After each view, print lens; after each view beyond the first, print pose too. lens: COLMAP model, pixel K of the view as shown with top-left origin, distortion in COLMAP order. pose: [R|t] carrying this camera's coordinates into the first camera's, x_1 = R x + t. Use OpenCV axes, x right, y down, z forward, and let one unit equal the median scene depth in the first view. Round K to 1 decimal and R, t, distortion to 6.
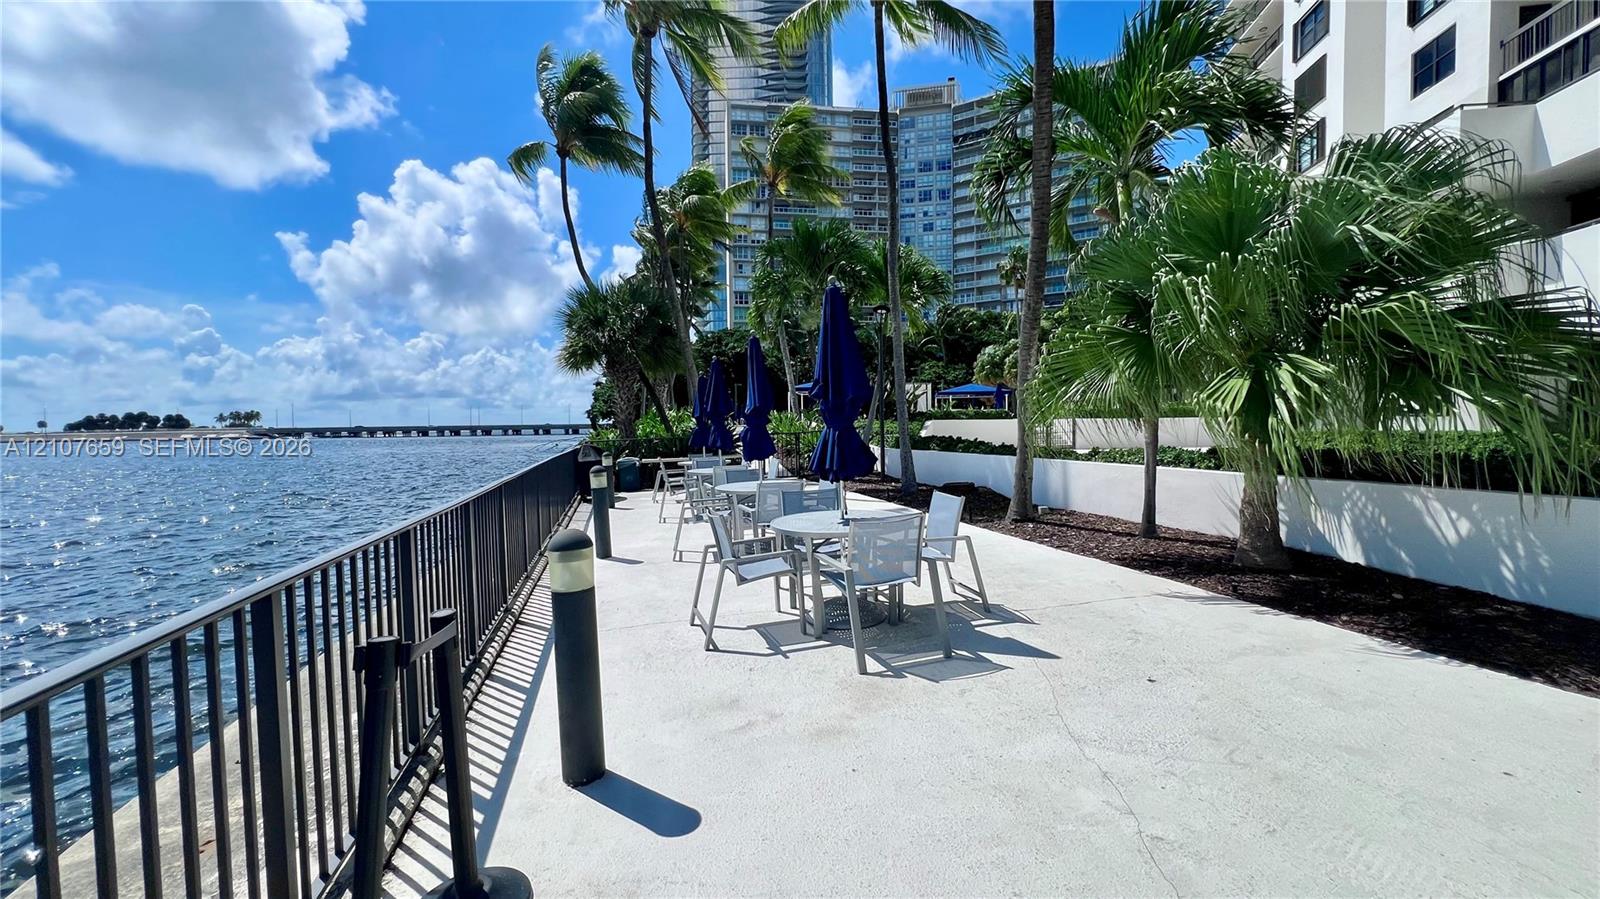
lens RADIAL K [[635.2, 0, 800.0], [0, 635.2, 449.5], [0, 0, 1]] dist [0.001126, 0.000119]
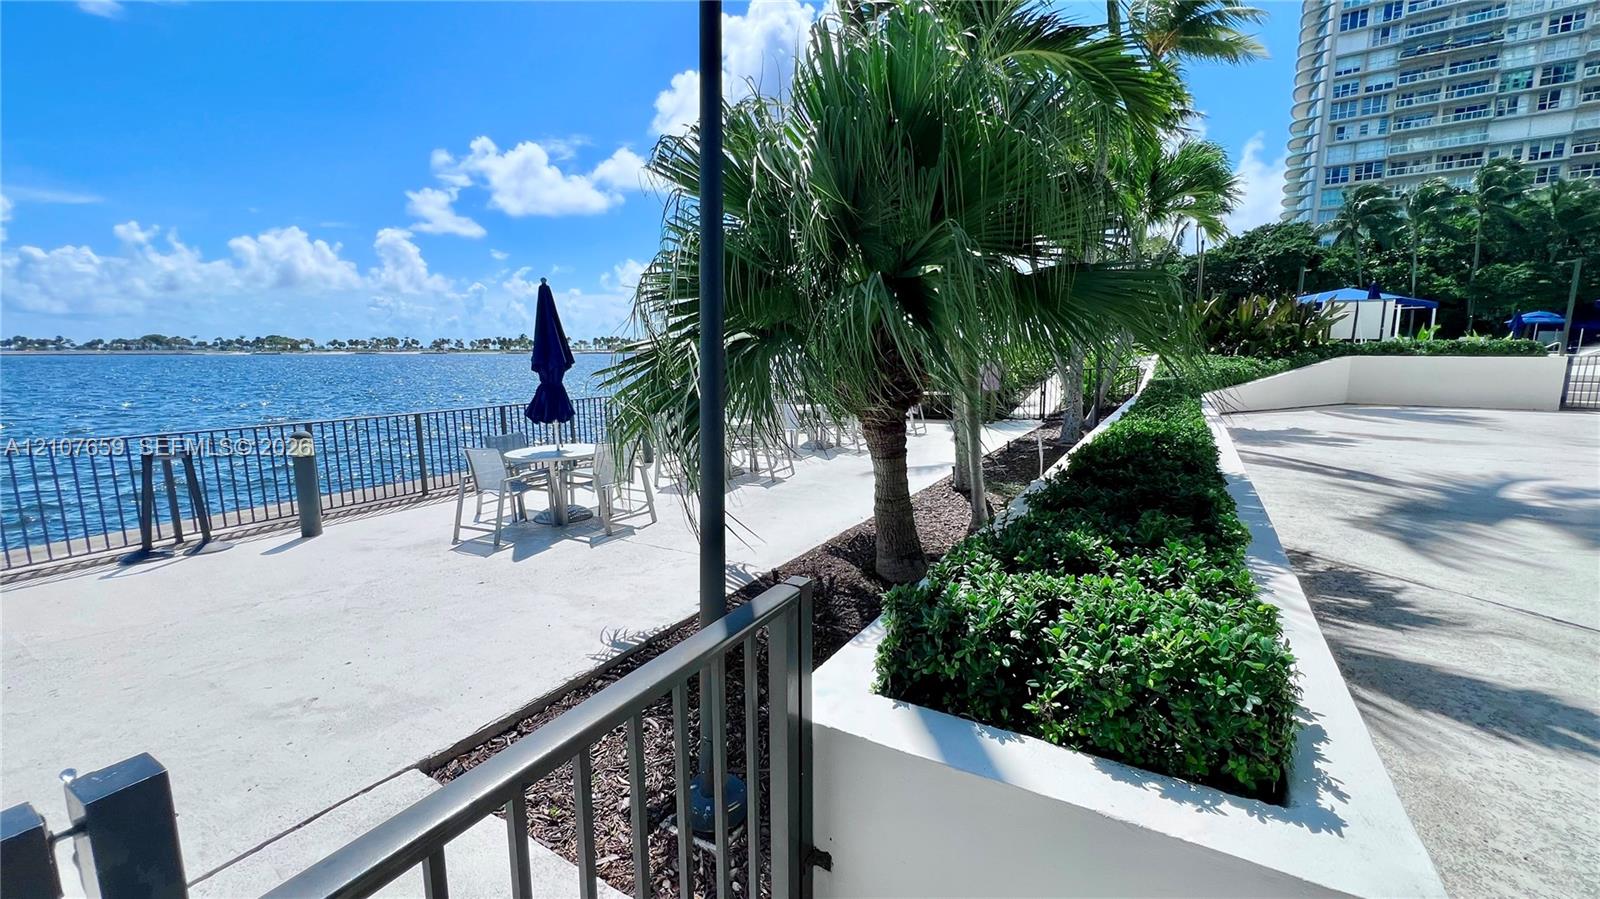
lens RADIAL K [[635.2, 0, 800.0], [0, 635.2, 449.5], [0, 0, 1]] dist [0.001126, 0.000119]
pose [[0.692947, 0.125925, -0.709906, 0.139816], [-0.035353, 0.989380, 0.140990, -0.010609], [0.720121, -0.072601, 0.690040, 0.038984]]
